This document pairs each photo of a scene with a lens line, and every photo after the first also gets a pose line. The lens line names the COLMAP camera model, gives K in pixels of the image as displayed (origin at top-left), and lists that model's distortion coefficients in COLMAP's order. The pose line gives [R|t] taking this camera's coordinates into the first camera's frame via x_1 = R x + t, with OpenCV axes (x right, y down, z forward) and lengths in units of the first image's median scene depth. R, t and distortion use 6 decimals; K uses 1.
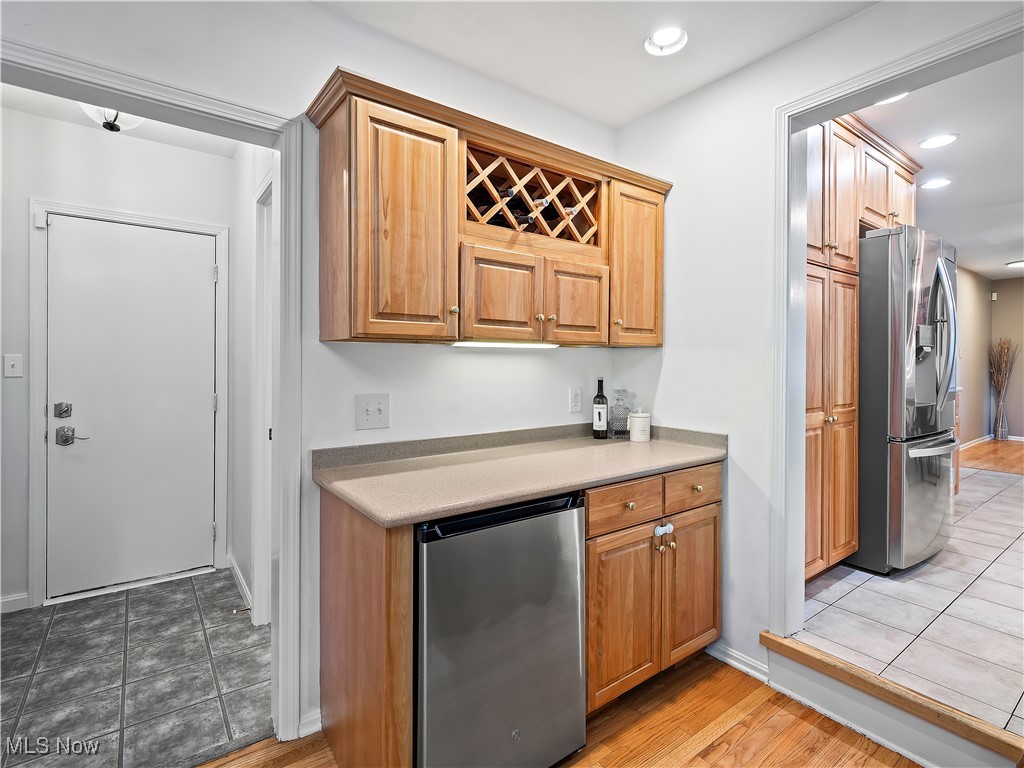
lens RADIAL K [[499.6, 0, 514.9], [0, 499.6, 360.5], [0, 0, 1]] dist [-0.002513, -0.001149]
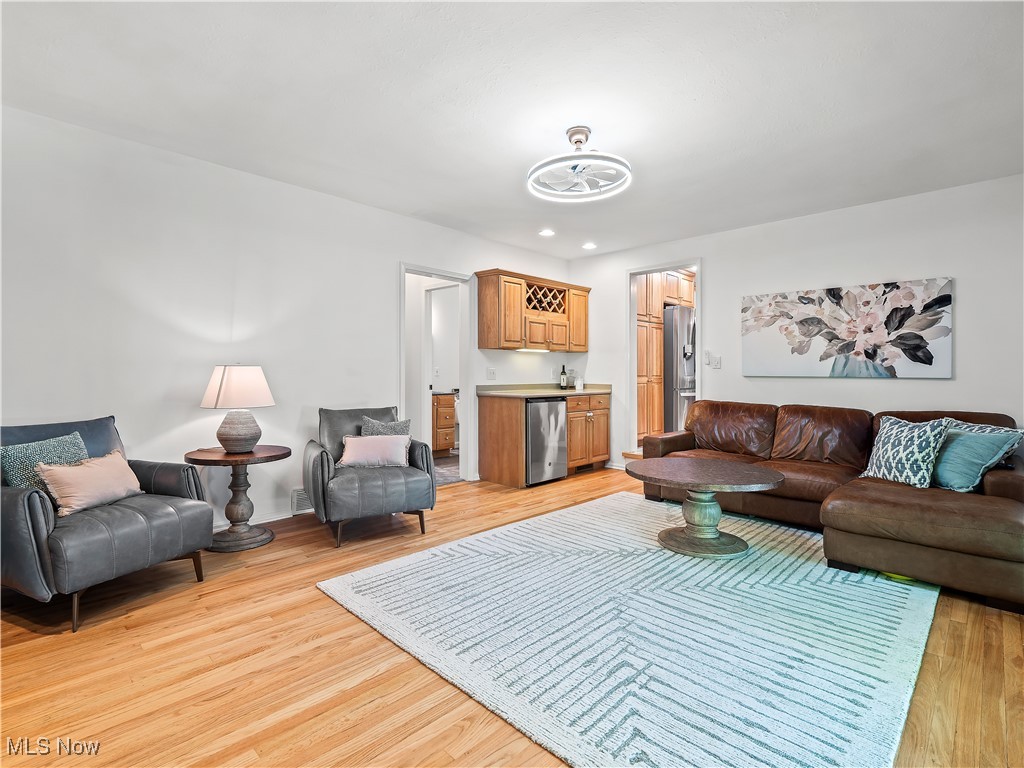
lens RADIAL K [[499.6, 0, 514.9], [0, 499.6, 360.5], [0, 0, 1]] dist [-0.002513, -0.001149]
pose [[0.986521, 0.003578, 0.163593, -0.548315], [0.000307, 0.999719, -0.023718, 0.084625], [-0.163632, 0.023449, 0.986243, -1.627049]]
